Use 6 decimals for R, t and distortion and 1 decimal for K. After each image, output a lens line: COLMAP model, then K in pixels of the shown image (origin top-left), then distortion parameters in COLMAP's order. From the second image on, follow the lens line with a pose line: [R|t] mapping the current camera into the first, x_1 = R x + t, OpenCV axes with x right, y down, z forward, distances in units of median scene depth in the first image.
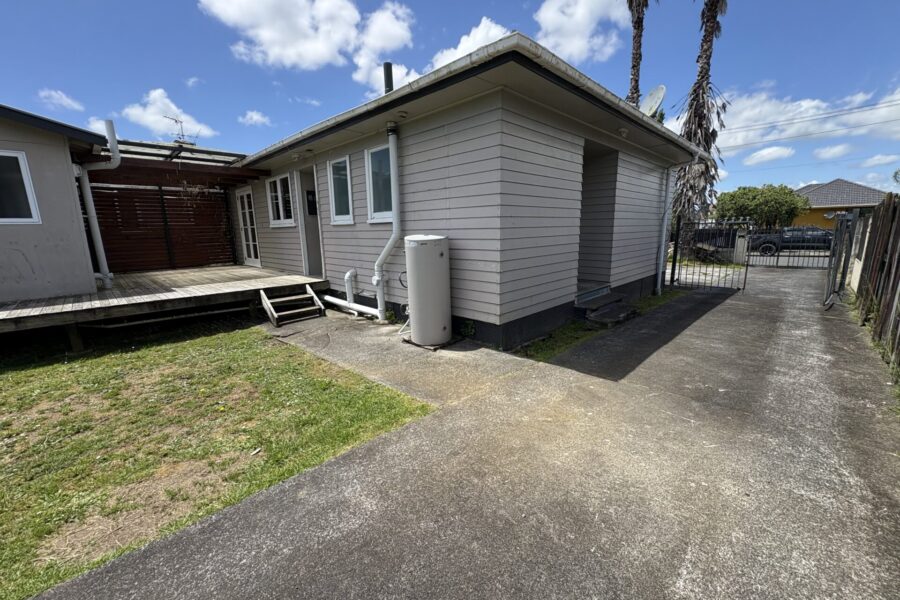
lens RADIAL K [[361.0, 0, 448.2], [0, 361.0, 300.4], [0, 0, 1]] dist [0.007585, -0.000128]
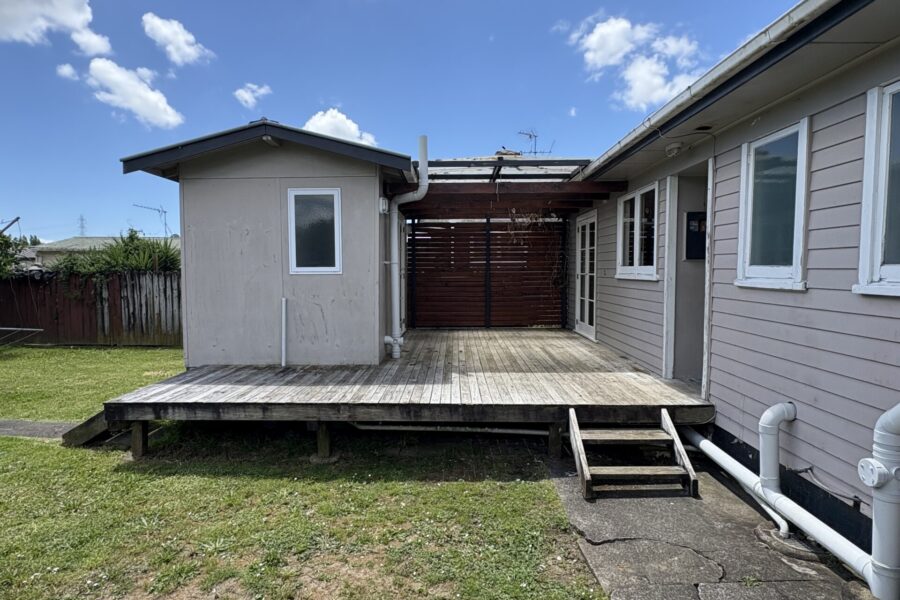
lens RADIAL K [[509.9, 0, 450.3], [0, 509.9, 297.5], [0, 0, 1]] dist [0.014857, -0.002820]
pose [[0.697846, 0.060176, -0.713715, -0.124240], [-0.150909, 0.986449, -0.064382, -0.104316], [0.700169, 0.152635, 0.697471, 0.335469]]
